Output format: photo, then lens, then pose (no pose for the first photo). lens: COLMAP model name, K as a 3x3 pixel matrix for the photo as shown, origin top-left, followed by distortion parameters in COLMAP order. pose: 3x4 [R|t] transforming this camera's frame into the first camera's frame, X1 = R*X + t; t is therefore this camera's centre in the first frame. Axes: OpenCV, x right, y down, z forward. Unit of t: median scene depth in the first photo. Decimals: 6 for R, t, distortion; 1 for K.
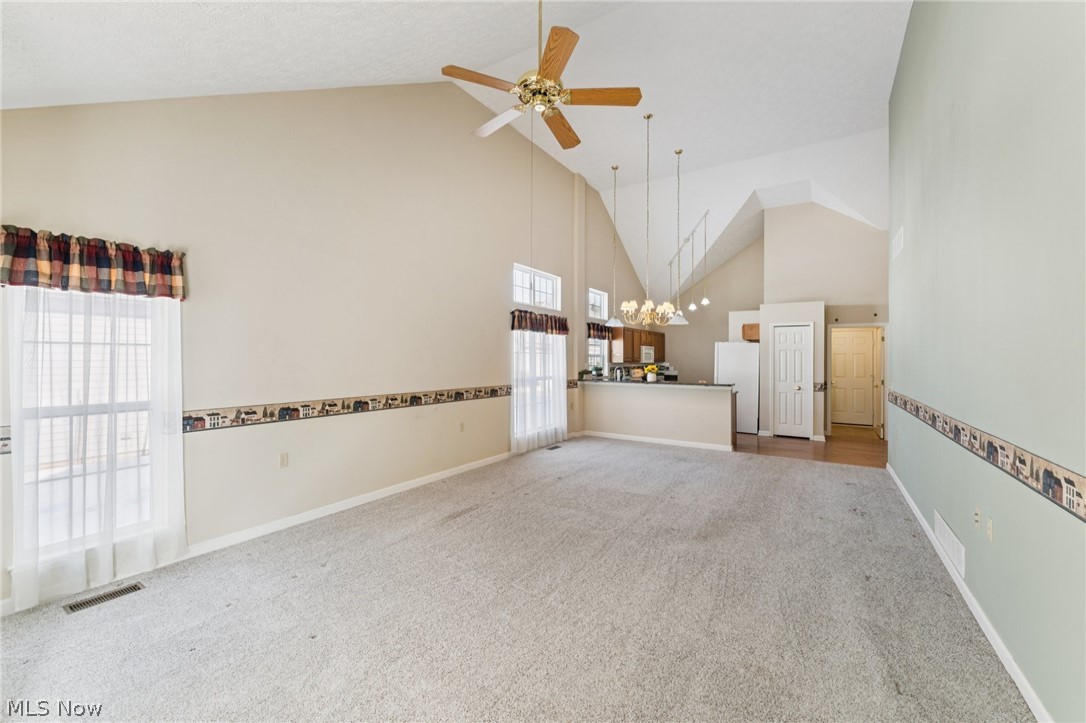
lens RADIAL K [[398.6, 0, 583.1], [0, 398.6, 359.8], [0, 0, 1]] dist [0.000124, 0.000057]
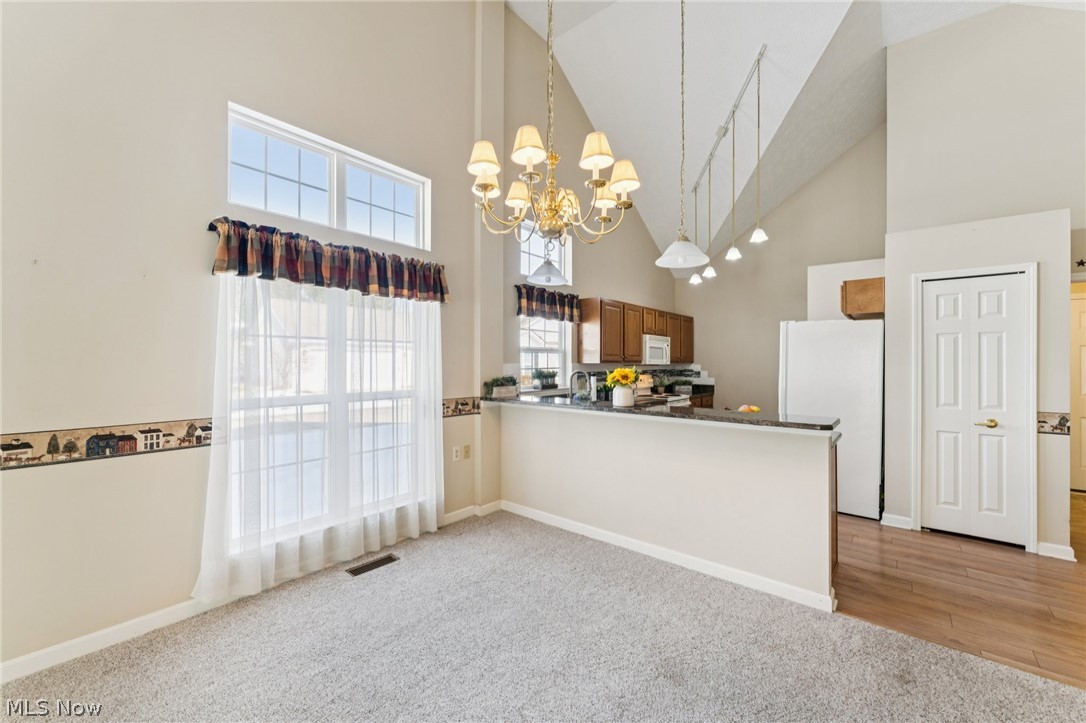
lens RADIAL K [[439.7, 0, 568.2], [0, 439.7, 366.2], [0, 0, 1]] dist [0.015688, 0.000006]
pose [[0.991354, -0.007319, -0.131008, 0.161245], [0.007524, 0.999971, 0.001071, 0.011845], [0.130996, -0.002047, 0.991381, 0.479006]]
